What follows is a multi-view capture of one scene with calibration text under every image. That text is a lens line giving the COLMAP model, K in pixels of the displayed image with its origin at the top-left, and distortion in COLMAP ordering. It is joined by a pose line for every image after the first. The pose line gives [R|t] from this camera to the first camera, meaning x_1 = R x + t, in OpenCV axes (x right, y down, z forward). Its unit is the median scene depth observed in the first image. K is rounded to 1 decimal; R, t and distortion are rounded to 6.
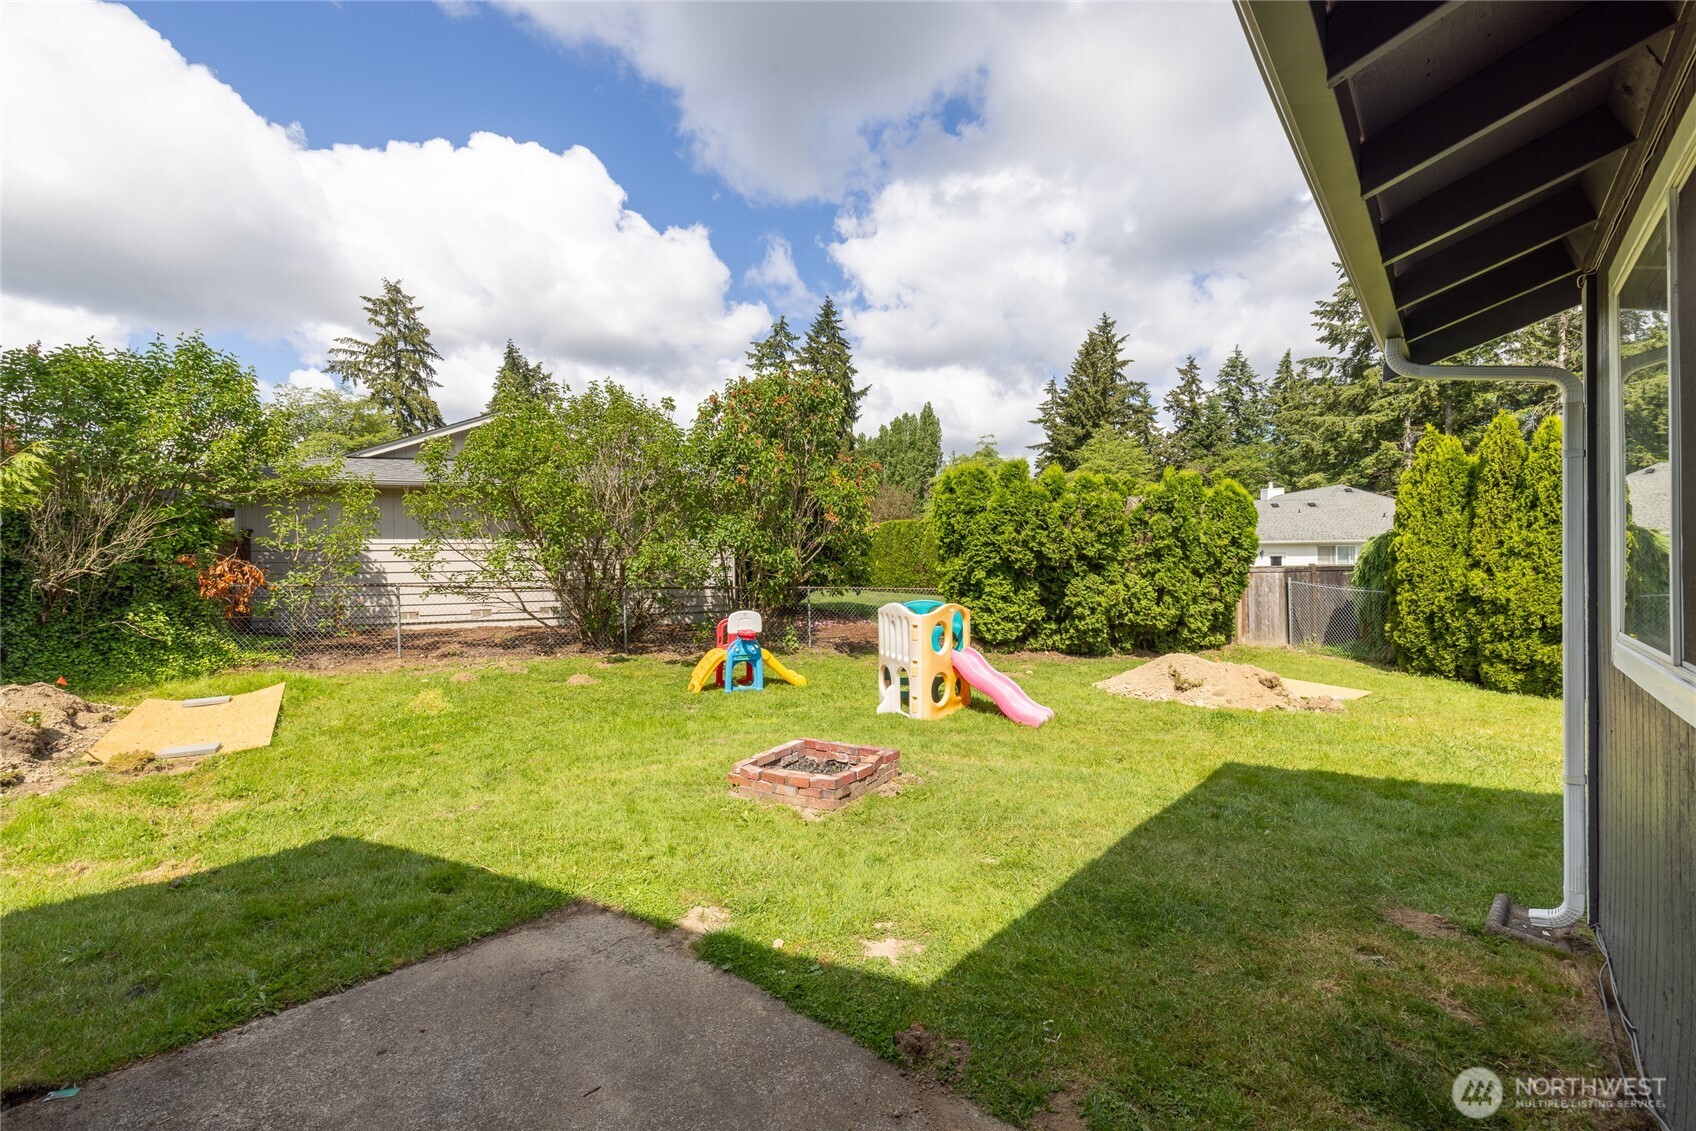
lens RADIAL K [[711.6, 0, 848.0], [0, 711.6, 565.5], [0, 0, 1]] dist [0.001756, 0.000268]
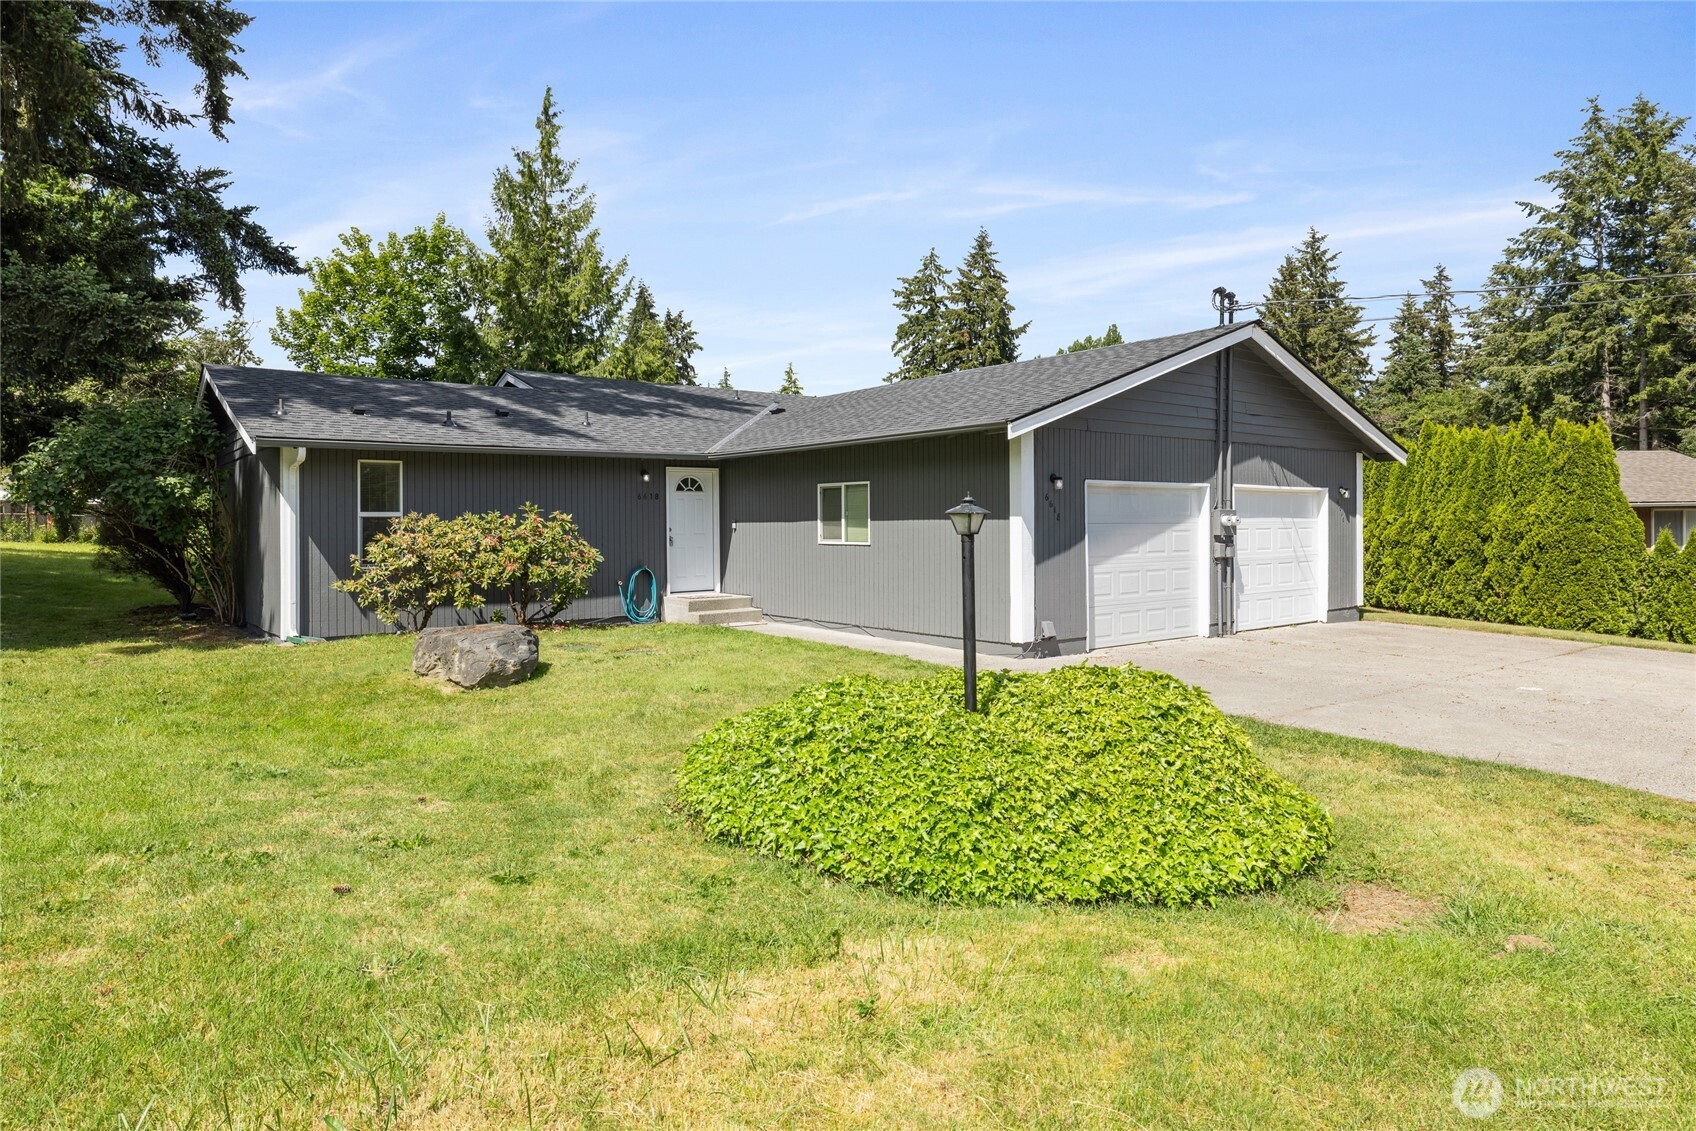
lens RADIAL K [[1002.3, 0, 847.3], [0, 1002.3, 522.0], [0, 0, 1]] dist [-0.003073, -0.000226]
pose [[0.982153, 0.004439, -0.188032, 0.043825], [-0.004510, 0.999990, 0.000048, -0.000220], [0.188030, 0.000801, 0.982163, -0.281161]]
